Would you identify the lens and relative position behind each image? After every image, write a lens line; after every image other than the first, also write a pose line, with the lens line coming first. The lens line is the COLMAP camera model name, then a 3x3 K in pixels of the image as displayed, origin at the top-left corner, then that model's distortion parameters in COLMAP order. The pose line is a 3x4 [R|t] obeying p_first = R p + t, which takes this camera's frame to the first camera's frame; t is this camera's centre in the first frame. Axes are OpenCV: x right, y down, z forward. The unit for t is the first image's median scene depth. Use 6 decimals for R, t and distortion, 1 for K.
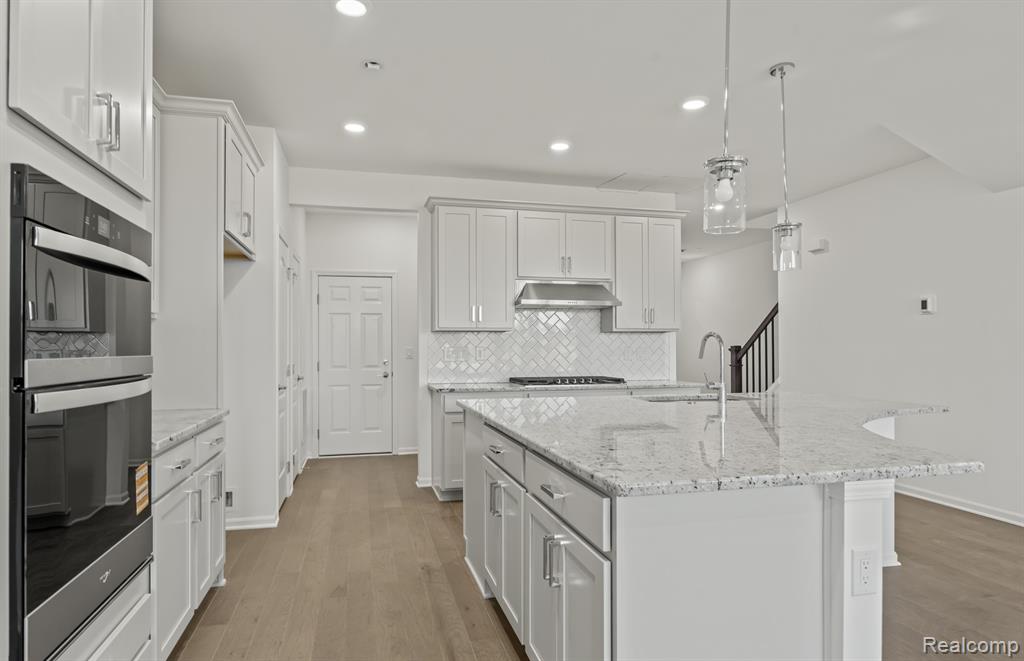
lens RADIAL K [[595.3, 0, 512.0], [0, 595.3, 330.5], [0, 0, 1]] dist [-0.001691, -0.000089]
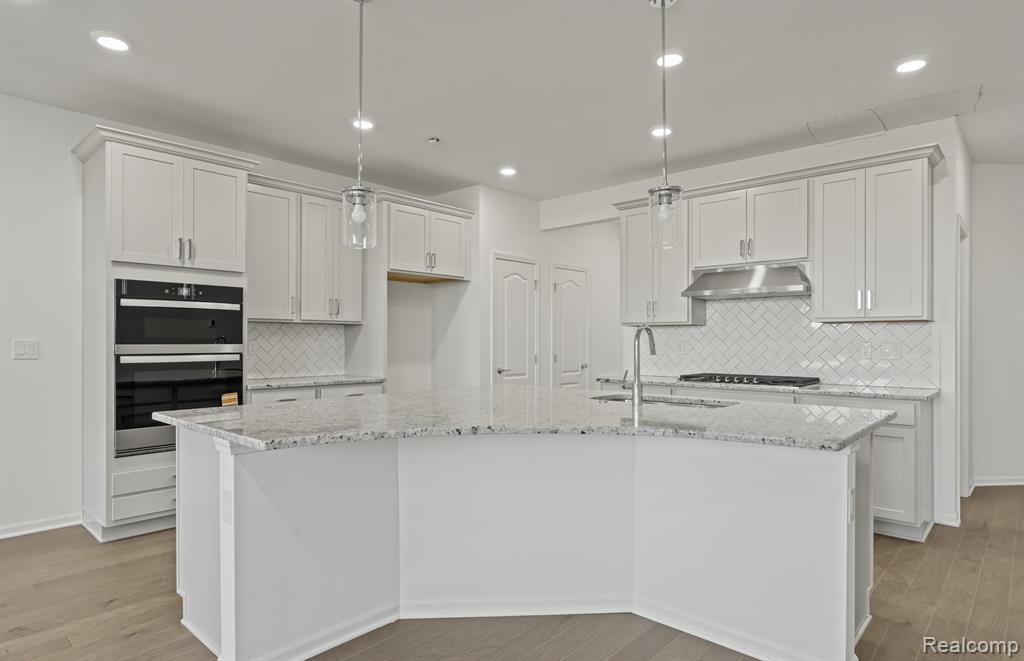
lens RADIAL K [[586.5, 0, 512.0], [0, 586.5, 330.5], [0, 0, 1]] dist [0.002516, 0.000898]
pose [[0.558603, -0.006786, -0.829407, 0.616024], [0.019971, 0.999787, 0.005270, 0.000388], [0.829194, -0.019508, 0.558620, 0.227100]]
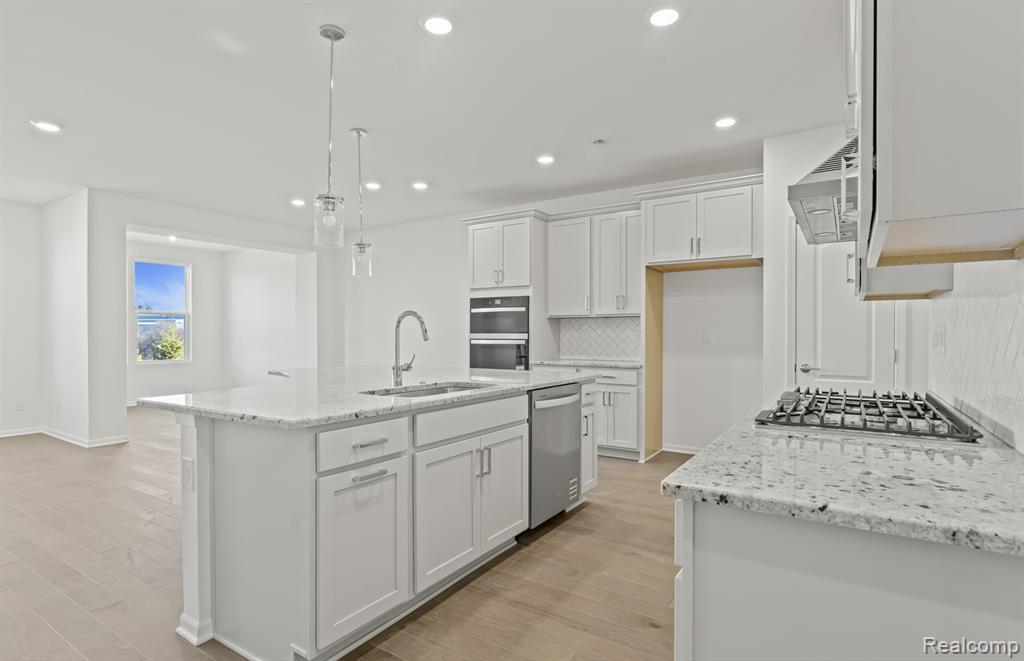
lens RADIAL K [[528.7, 0, 512.0], [0, 528.7, 330.5], [0, 0, 1]] dist [0.000625, 0.000011]
pose [[-0.731304, 0.002601, -0.682047, 0.511139], [0.026913, 0.999324, -0.025045, 0.034528], [0.681520, -0.036672, -0.730880, 1.098996]]
